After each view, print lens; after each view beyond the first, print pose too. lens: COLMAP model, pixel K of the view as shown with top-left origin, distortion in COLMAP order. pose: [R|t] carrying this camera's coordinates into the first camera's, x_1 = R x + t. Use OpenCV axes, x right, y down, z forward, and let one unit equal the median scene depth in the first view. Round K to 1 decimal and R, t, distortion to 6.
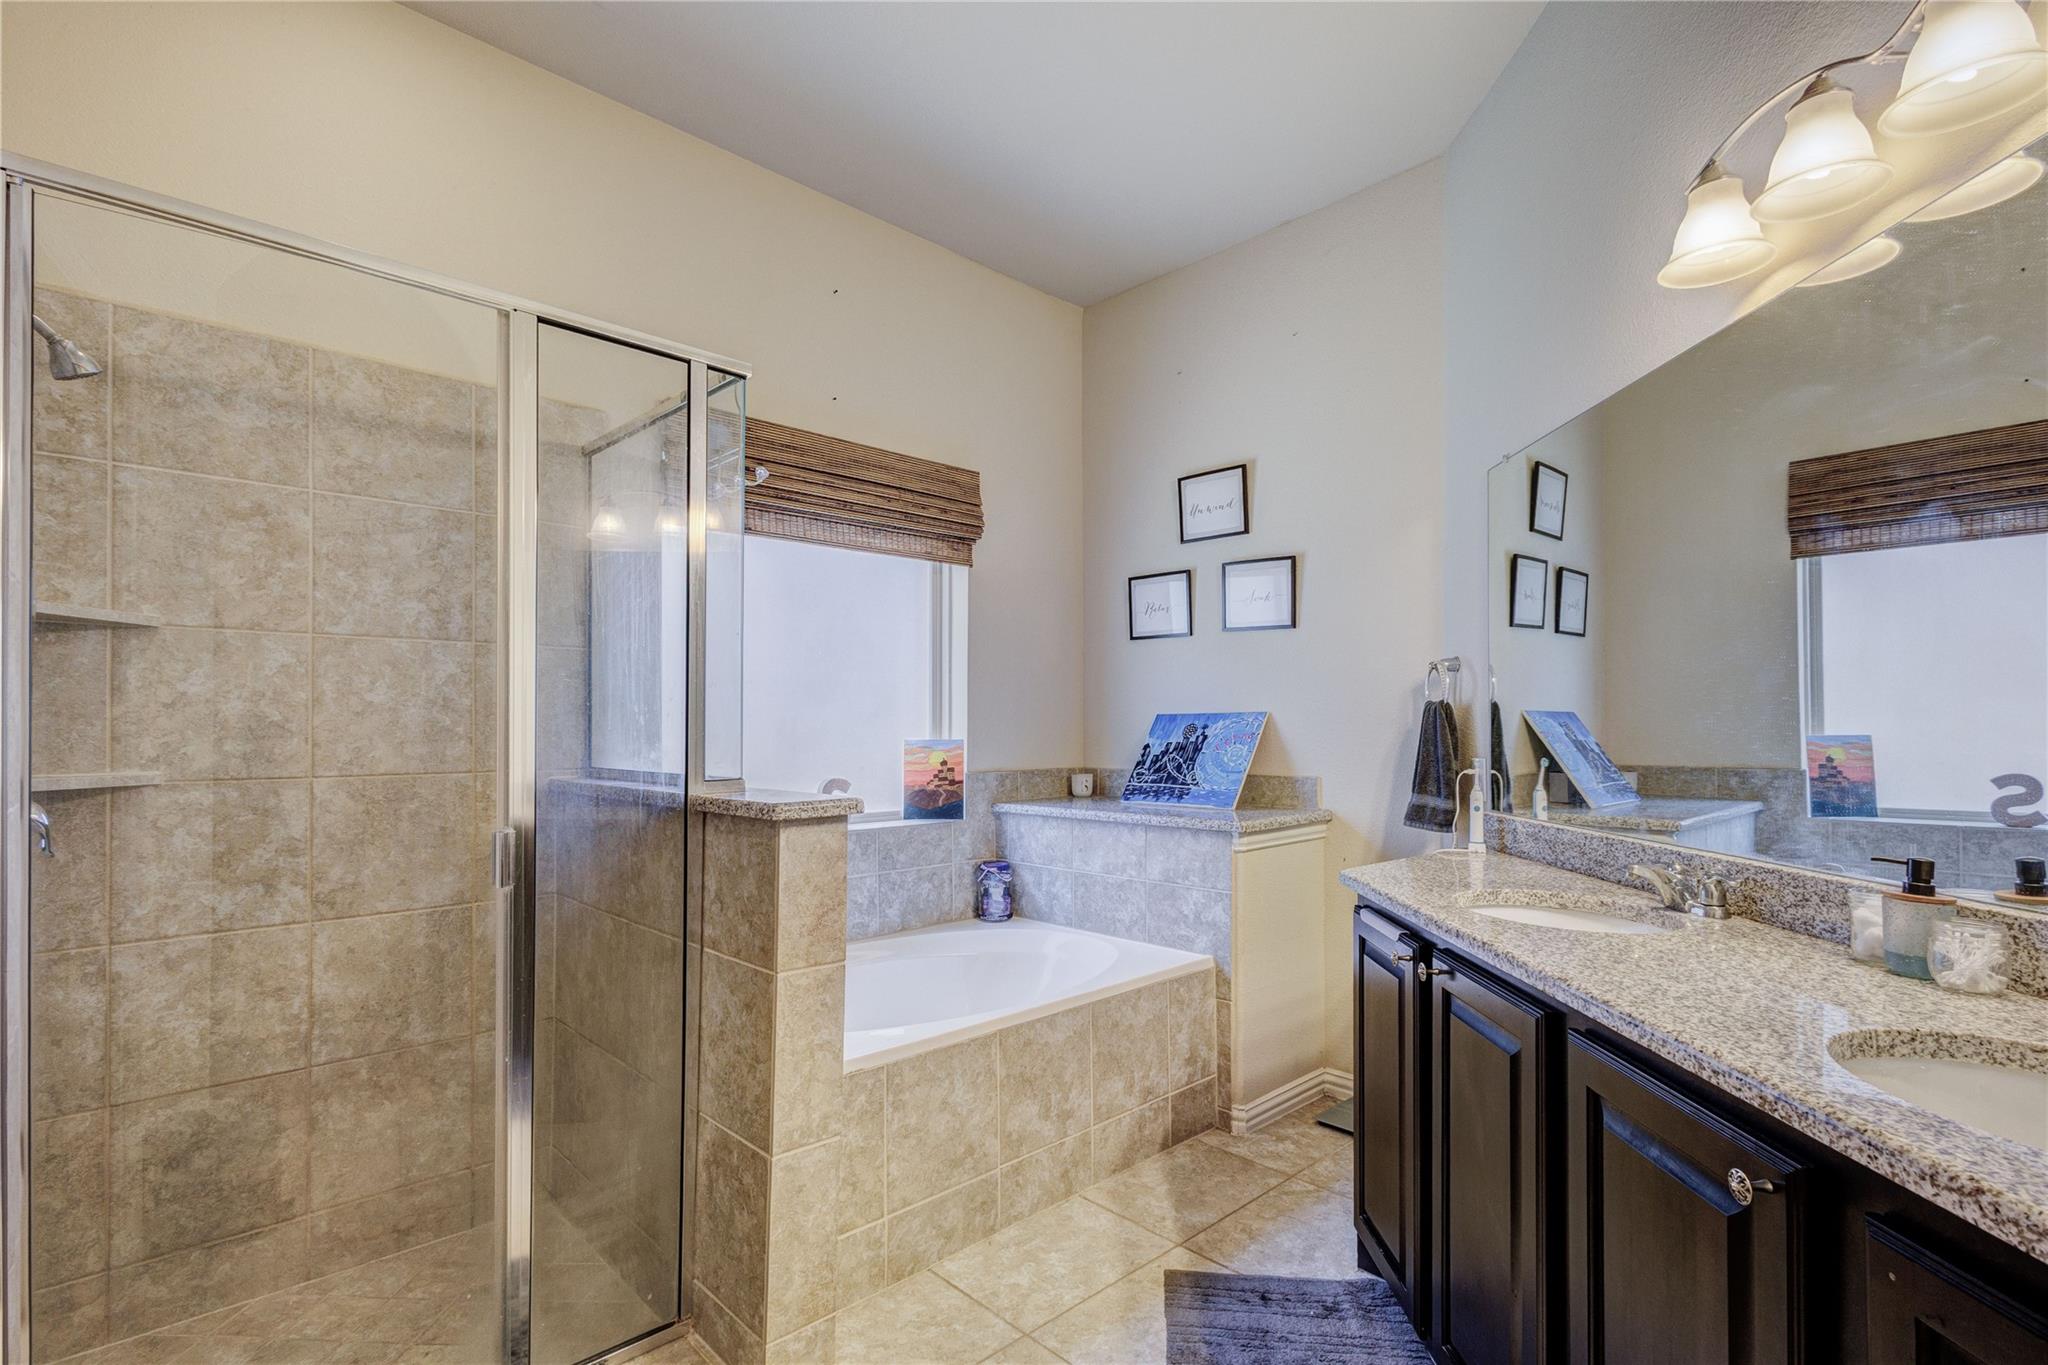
lens RADIAL K [[940.8, 0, 1022.9], [0, 940.8, 679.3], [0, 0, 1]] dist [0.005675, 0.000331]
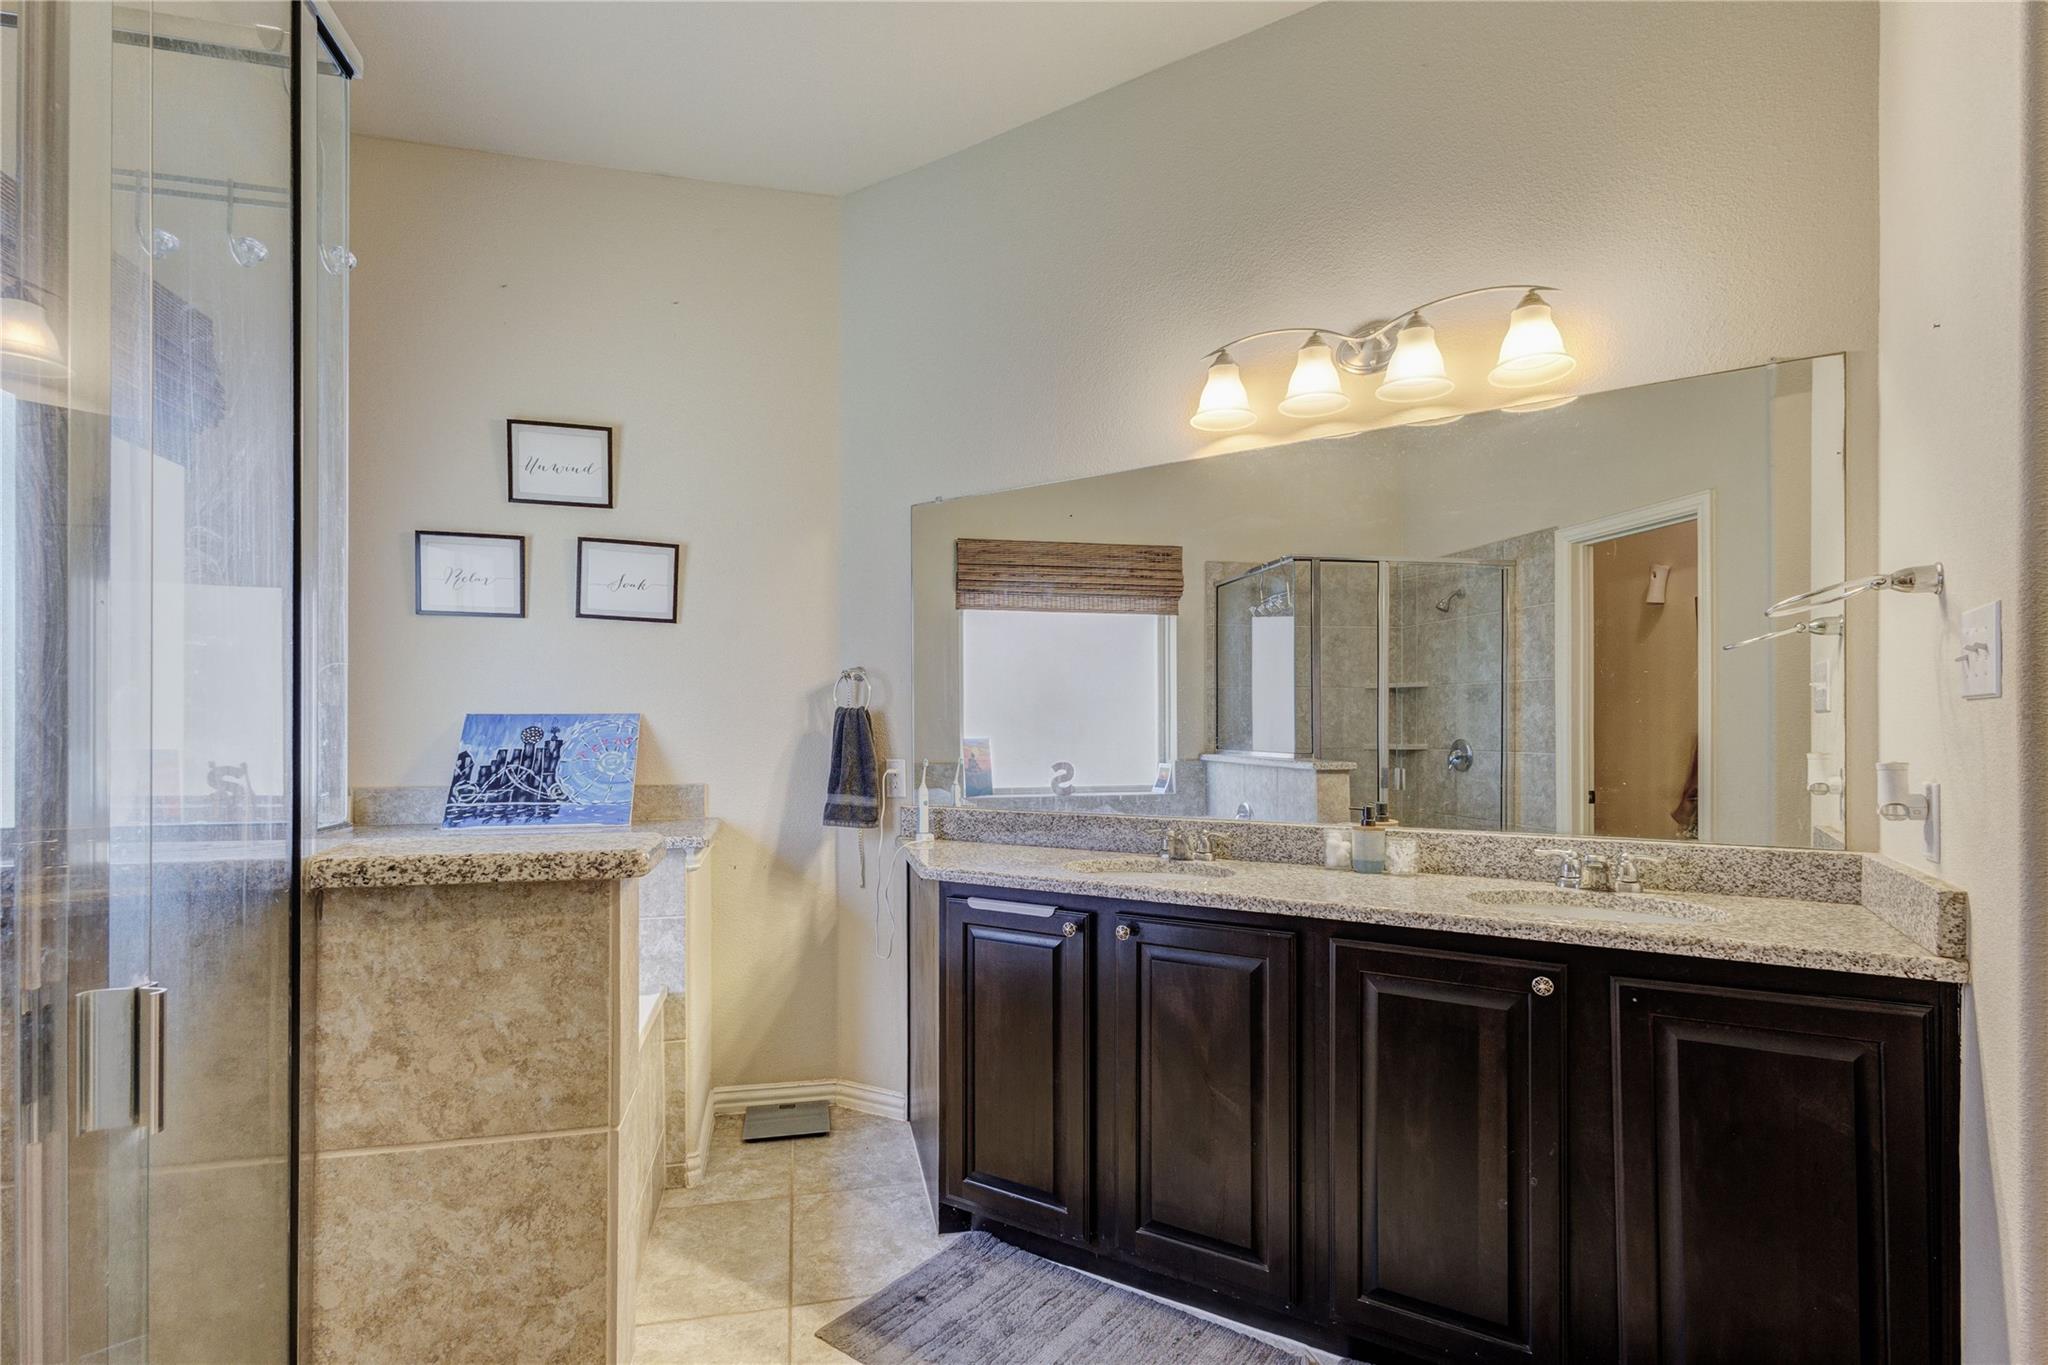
lens RADIAL K [[948.5, 0, 1019.5], [0, 948.5, 695.8], [0, 0, 1]] dist [0.017834, -0.000222]
pose [[0.519478, 0.036504, 0.853704, -0.326819], [-0.046829, 0.998802, -0.014213, 0.013524], [-0.853200, -0.032595, 0.520565, 0.225206]]
